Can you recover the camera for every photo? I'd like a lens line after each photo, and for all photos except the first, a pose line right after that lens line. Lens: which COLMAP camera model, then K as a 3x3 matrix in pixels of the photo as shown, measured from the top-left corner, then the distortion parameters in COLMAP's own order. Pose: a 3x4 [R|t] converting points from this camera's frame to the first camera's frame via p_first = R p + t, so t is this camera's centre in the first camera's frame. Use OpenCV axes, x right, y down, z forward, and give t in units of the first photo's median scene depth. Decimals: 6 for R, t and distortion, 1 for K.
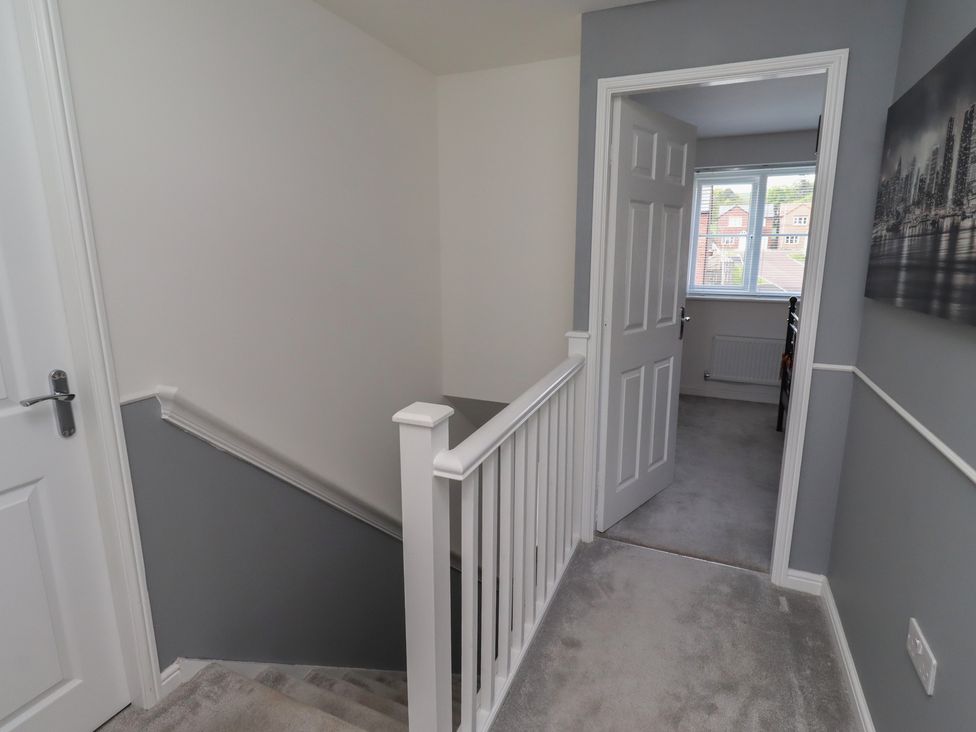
lens RADIAL K [[524.0, 0, 485.6], [0, 524.0, 361.6], [0, 0, 1]] dist [0.007617, 0.004968]
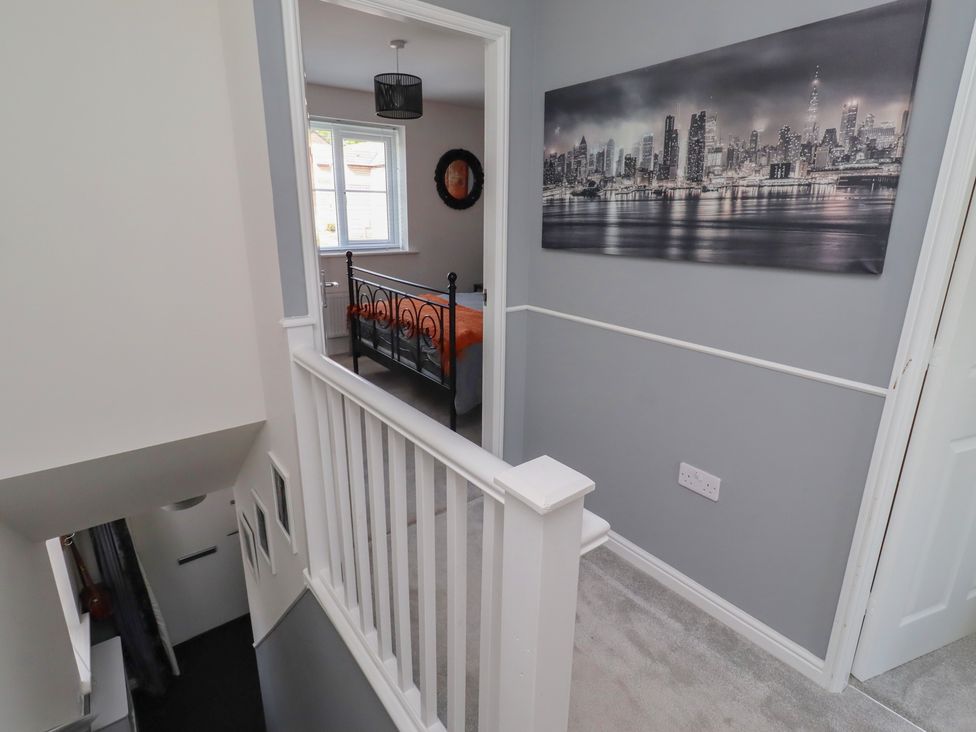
lens RADIAL K [[524.0, 0, 489.4], [0, 524.0, 361.8], [0, 0, 1]] dist [0.007617, 0.004968]
pose [[0.478946, -0.248004, 0.842084, -0.569732], [0.173149, 0.967107, 0.186343, -0.146346], [-0.860598, 0.056558, 0.506134, 0.628215]]
